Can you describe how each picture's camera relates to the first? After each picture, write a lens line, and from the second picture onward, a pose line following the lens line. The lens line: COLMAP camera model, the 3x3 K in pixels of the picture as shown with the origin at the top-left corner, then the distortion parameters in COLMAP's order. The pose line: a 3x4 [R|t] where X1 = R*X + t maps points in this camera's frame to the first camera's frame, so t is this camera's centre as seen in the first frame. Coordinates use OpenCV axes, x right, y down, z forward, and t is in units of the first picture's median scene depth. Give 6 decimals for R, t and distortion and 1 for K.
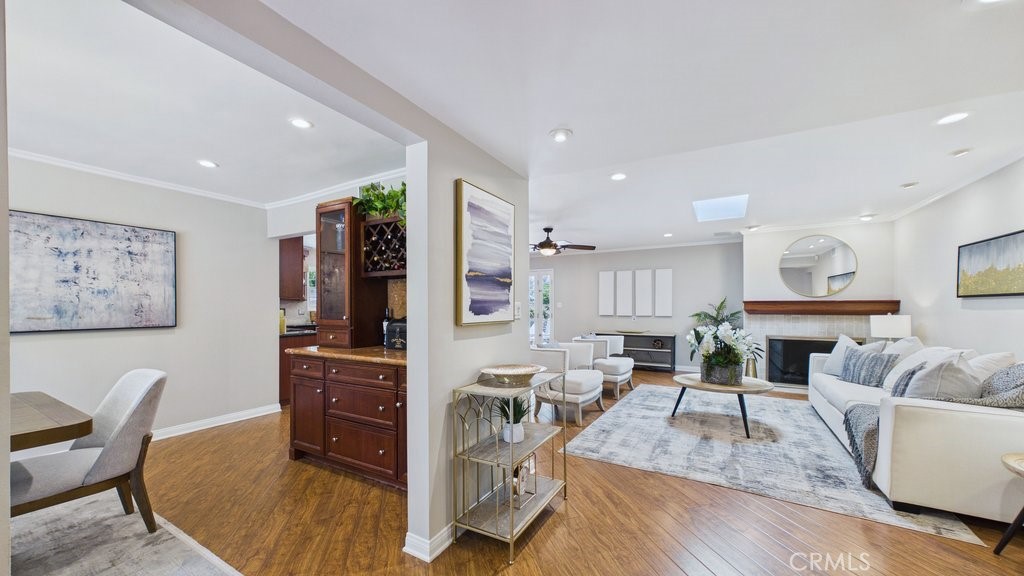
lens RADIAL K [[371.2, 0, 501.5], [0, 371.2, 310.3], [0, 0, 1]] dist [0.007857, -0.000041]
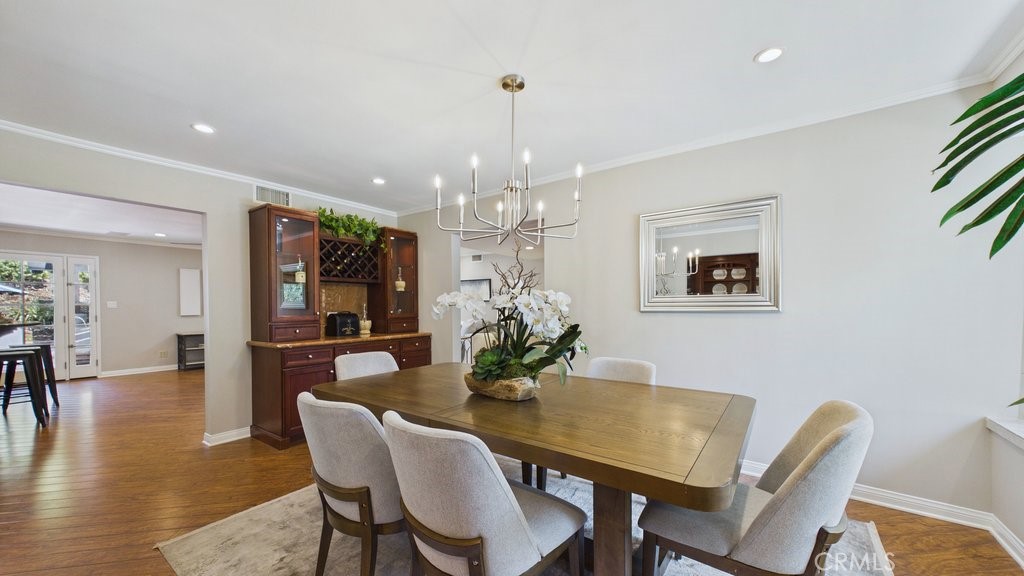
lens RADIAL K [[375.7, 0, 512.6], [0, 375.7, 308.6], [0, 0, 1]] dist [0.007298, 0.000049]
pose [[0.095318, -0.007681, 0.995417, -1.563798], [0.013534, 0.999888, 0.006420, 0.004173], [-0.995355, 0.012860, 0.095411, 0.243843]]
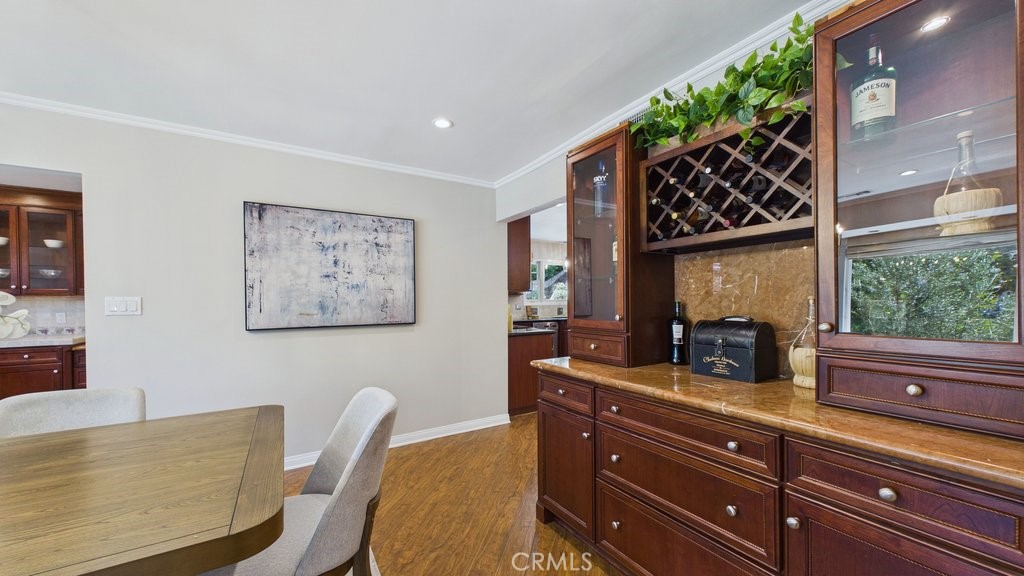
lens RADIAL K [[371.2, 0, 501.5], [0, 371.2, 310.3], [0, 0, 1]] dist [0.007857, -0.000041]
pose [[0.875351, 0.004836, -0.483463, -0.284804], [0.002986, 0.999877, 0.015409, -0.002399], [0.483478, -0.014932, 0.875229, 0.353230]]
